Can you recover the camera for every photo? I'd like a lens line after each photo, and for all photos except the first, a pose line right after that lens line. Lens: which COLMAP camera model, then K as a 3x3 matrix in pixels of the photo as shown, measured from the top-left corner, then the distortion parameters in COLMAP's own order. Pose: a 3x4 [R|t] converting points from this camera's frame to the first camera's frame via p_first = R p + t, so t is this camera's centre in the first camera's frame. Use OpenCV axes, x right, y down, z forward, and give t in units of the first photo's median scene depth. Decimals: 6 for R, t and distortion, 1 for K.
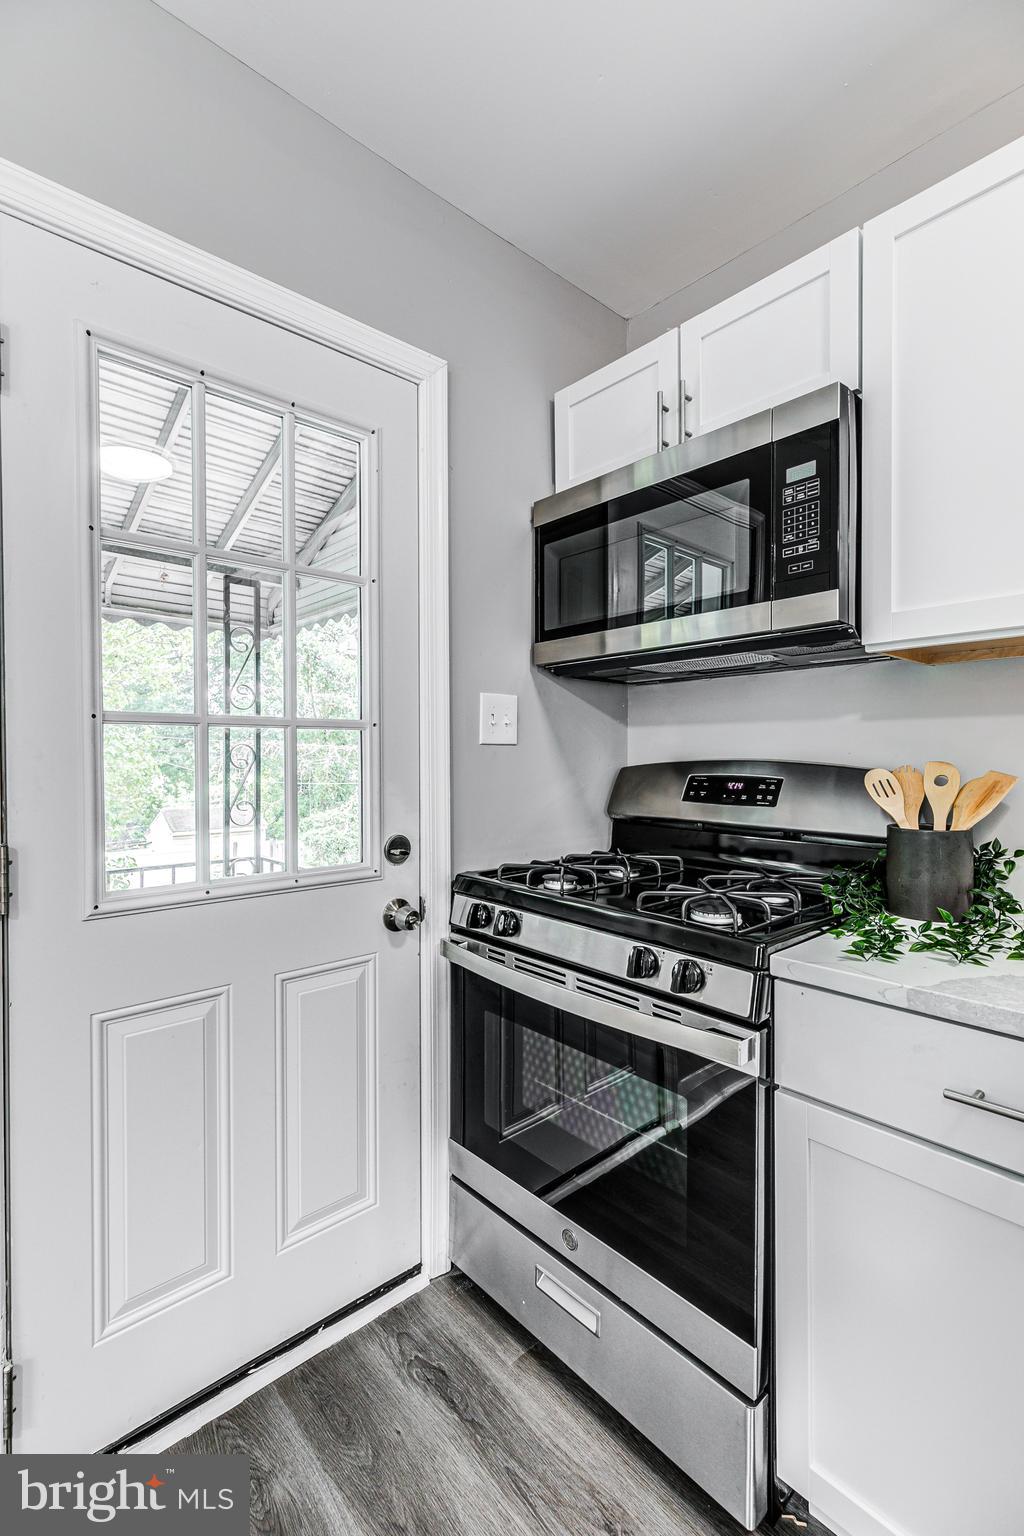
lens RADIAL K [[695.7, 0, 506.6], [0, 695.7, 764.3], [0, 0, 1]] dist [0.008860, -0.000027]
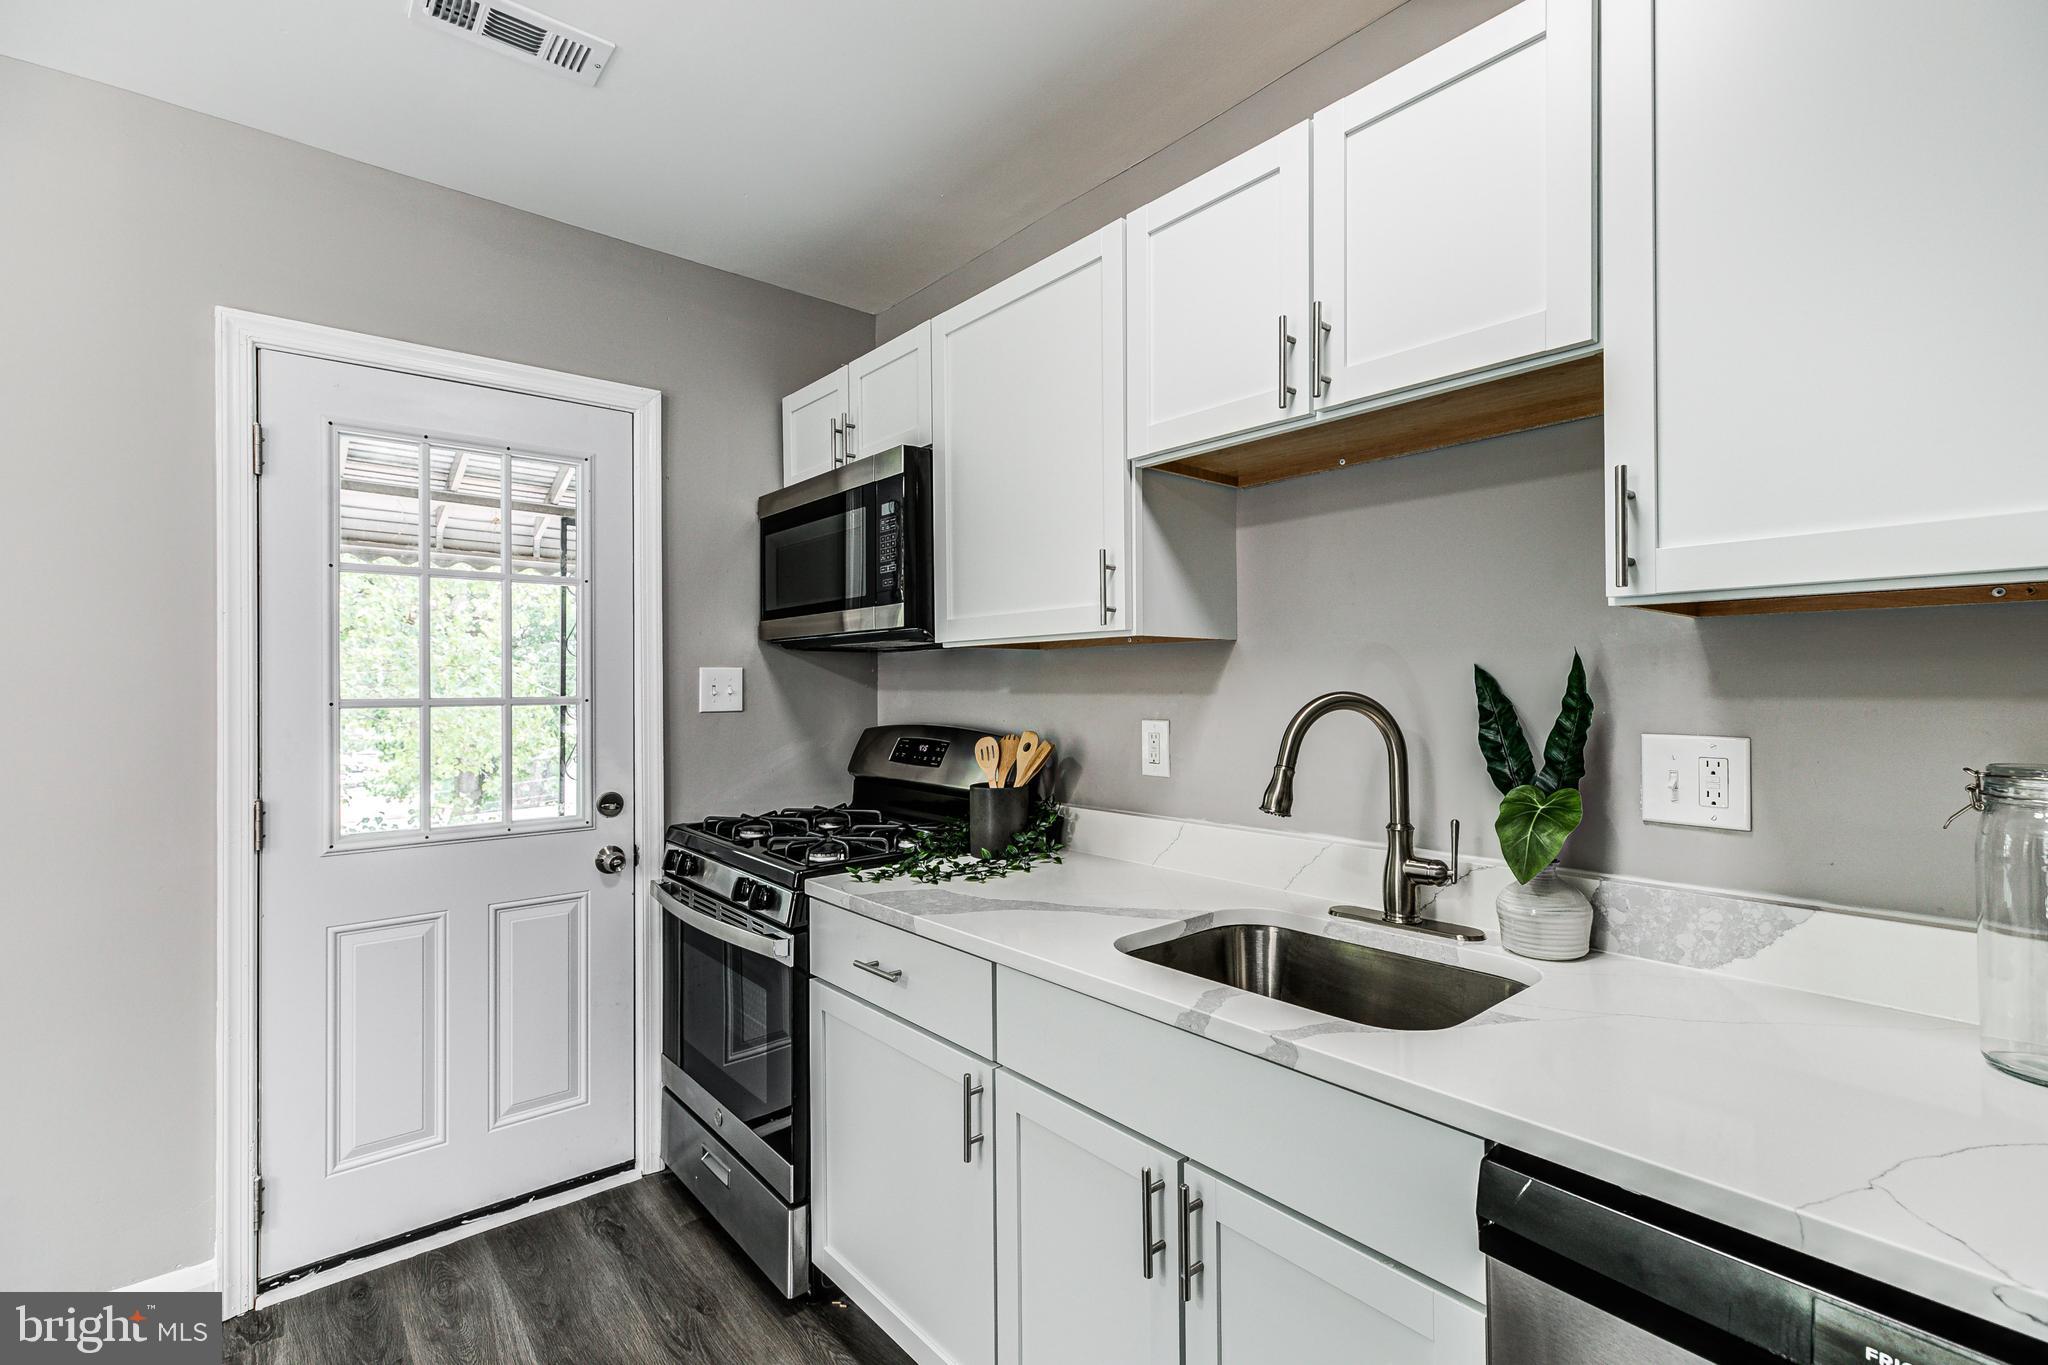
lens RADIAL K [[927.6, 0, 1029.4], [0, 927.6, 678.6], [0, 0, 1]] dist [0.008860, -0.000027]
pose [[0.999788, -0.003198, -0.020350, 0.586047], [0.002828, 0.999830, -0.018207, -0.060500], [0.020405, 0.018146, 0.999627, -0.569582]]
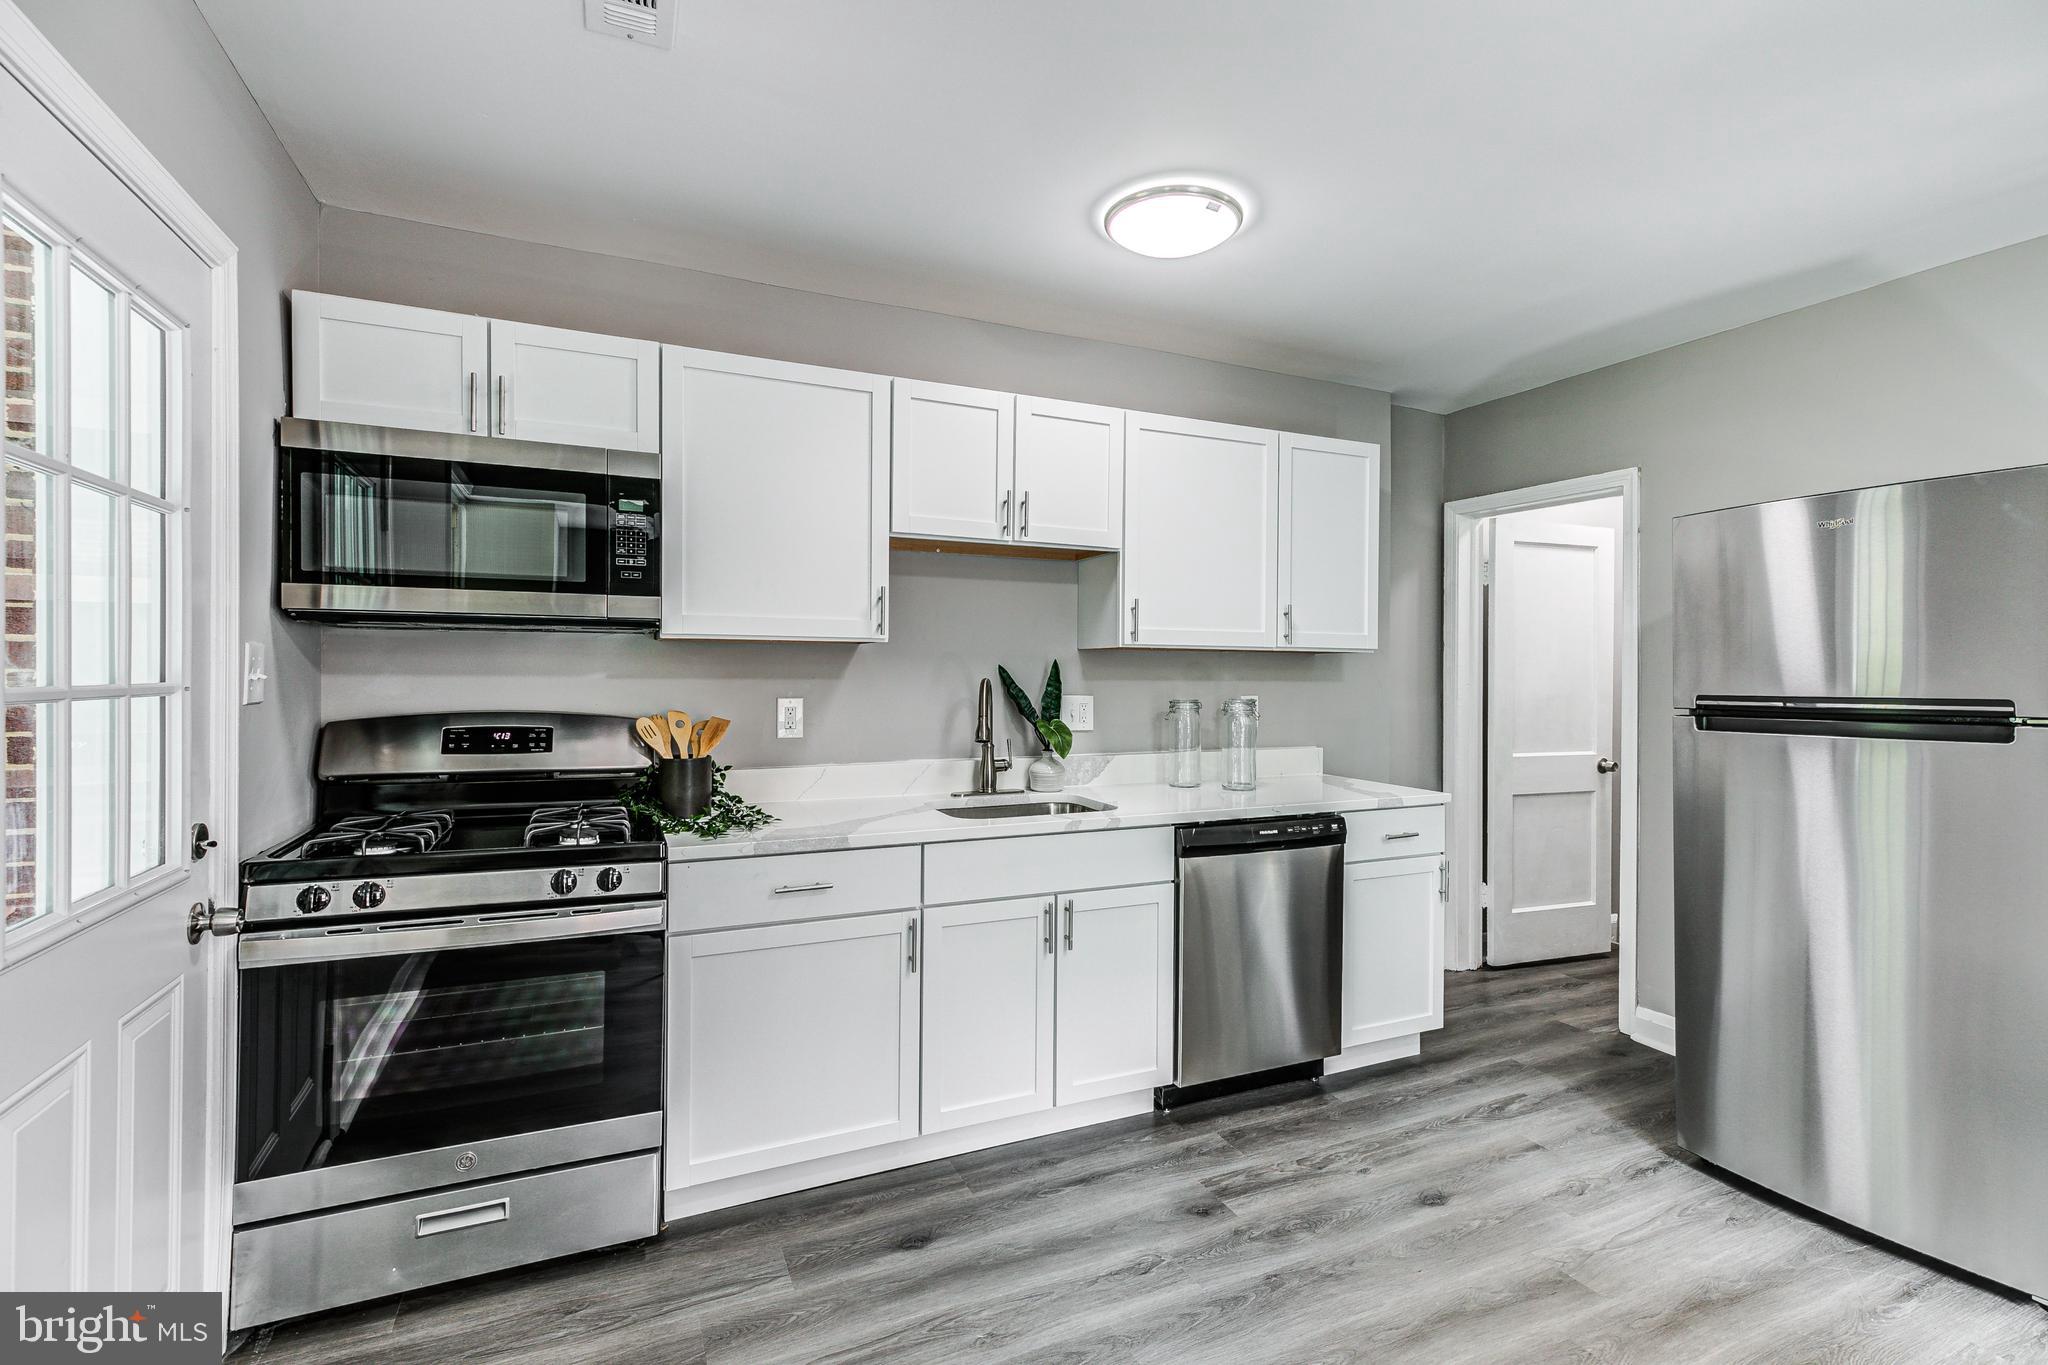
lens RADIAL K [[927.6, 0, 1029.4], [0, 927.6, 678.6], [0, 0, 1]] dist [0.008860, -0.000027]
pose [[0.294795, -0.004369, 0.955550, -0.896677], [0.001387, 0.999990, 0.004144, -0.069758], [-0.955559, 0.000103, 0.294799, -0.235917]]
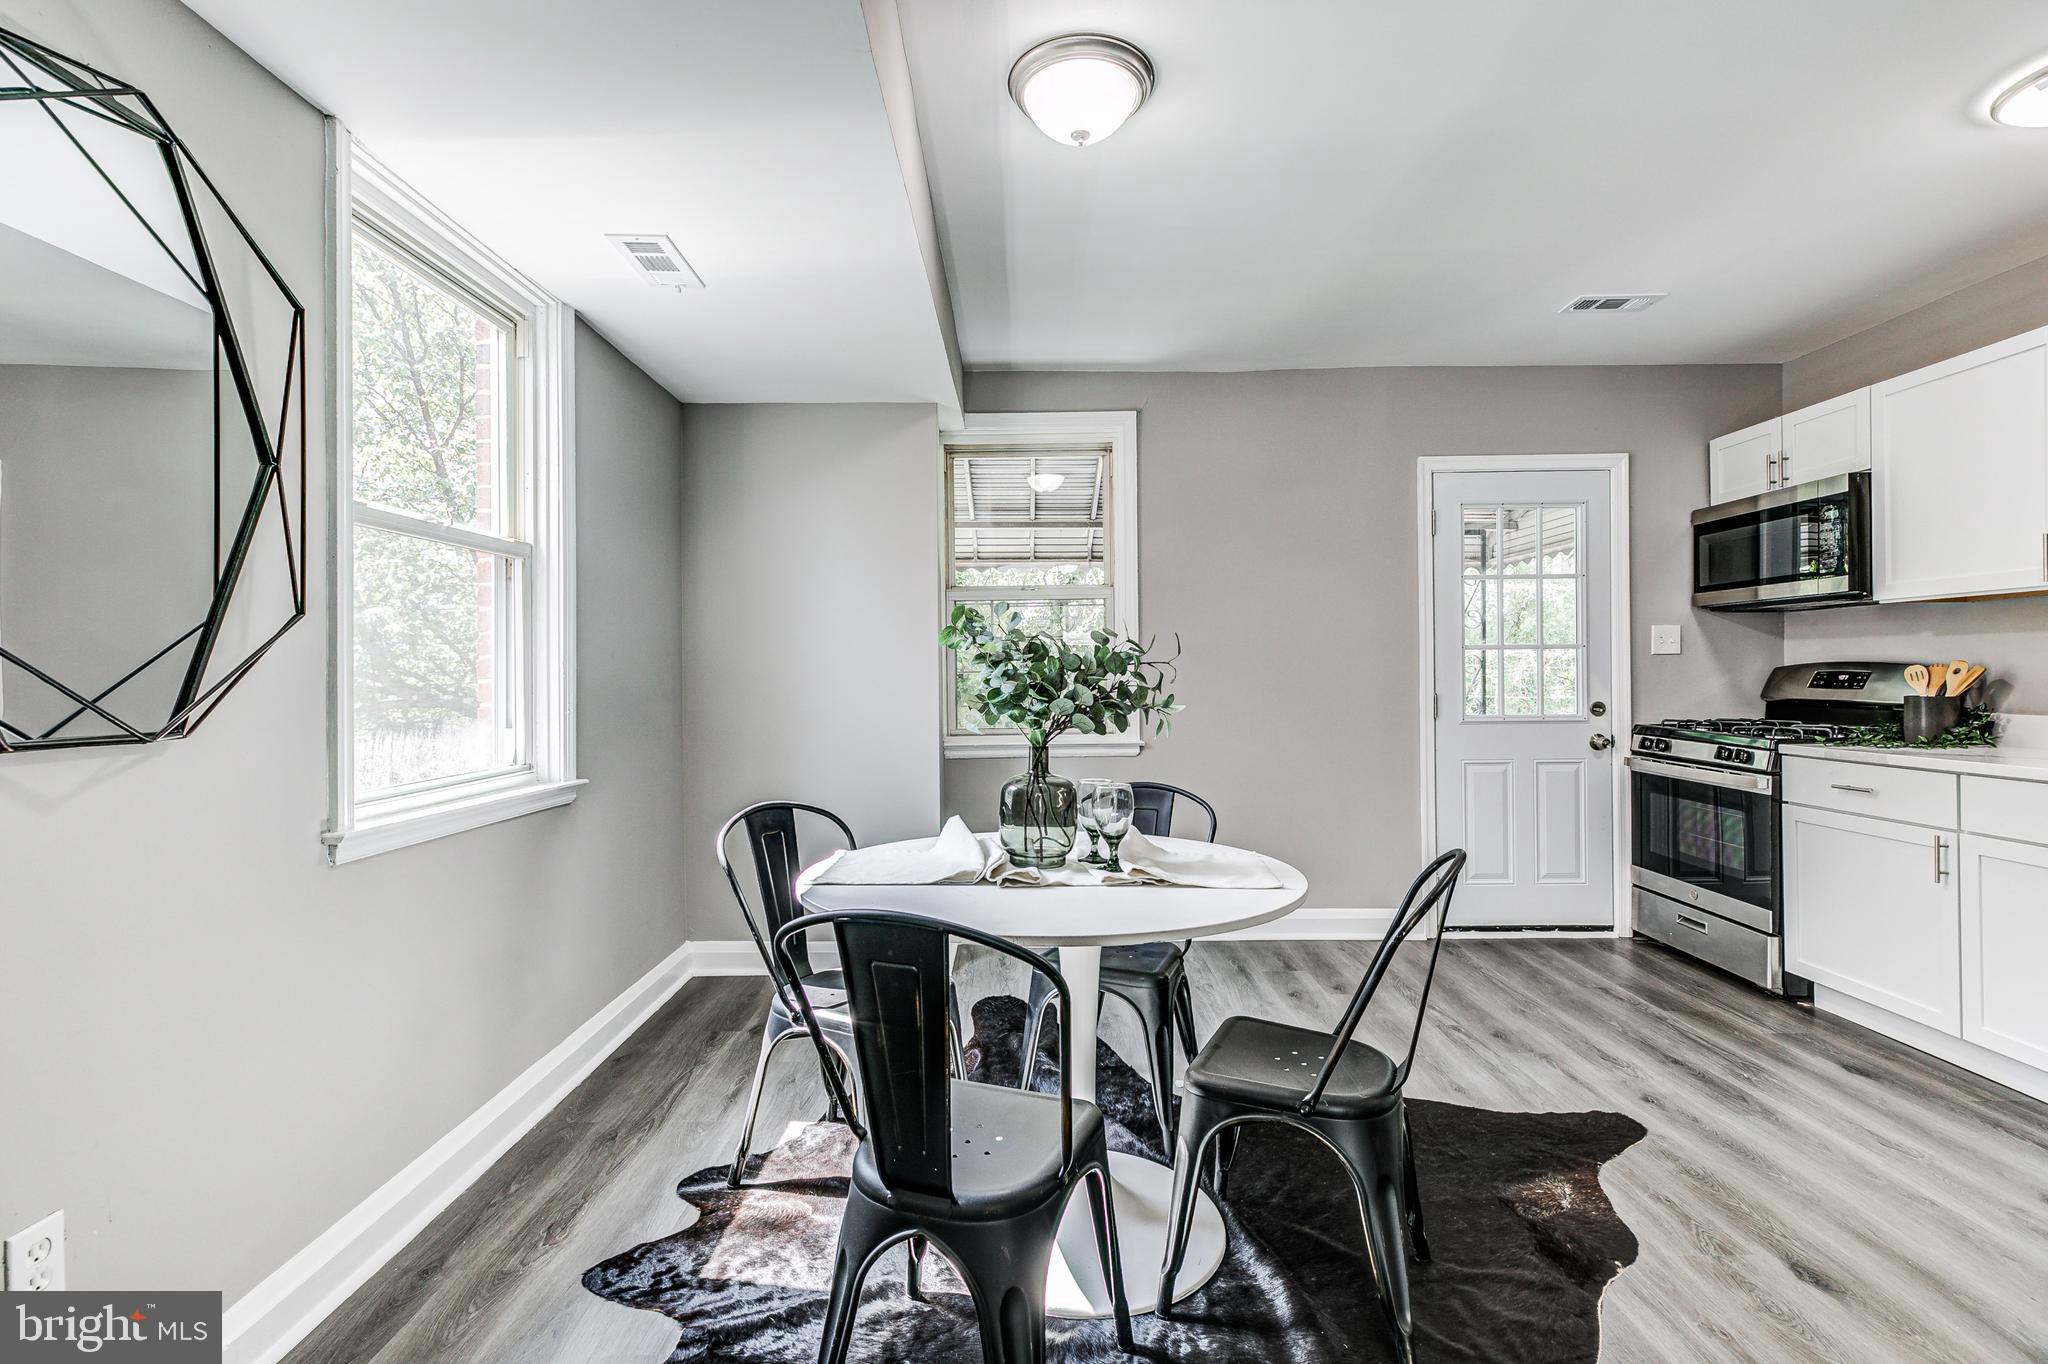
lens RADIAL K [[936.5, 0, 1030.0], [0, 936.5, 676.4], [0, 0, 1]] dist [0.008675, -0.000004]
pose [[0.748094, -0.002000, -0.663590, 0.403920], [-0.000396, 0.999994, -0.003461, 0.040205], [0.663593, 0.002852, 0.748088, -2.047490]]
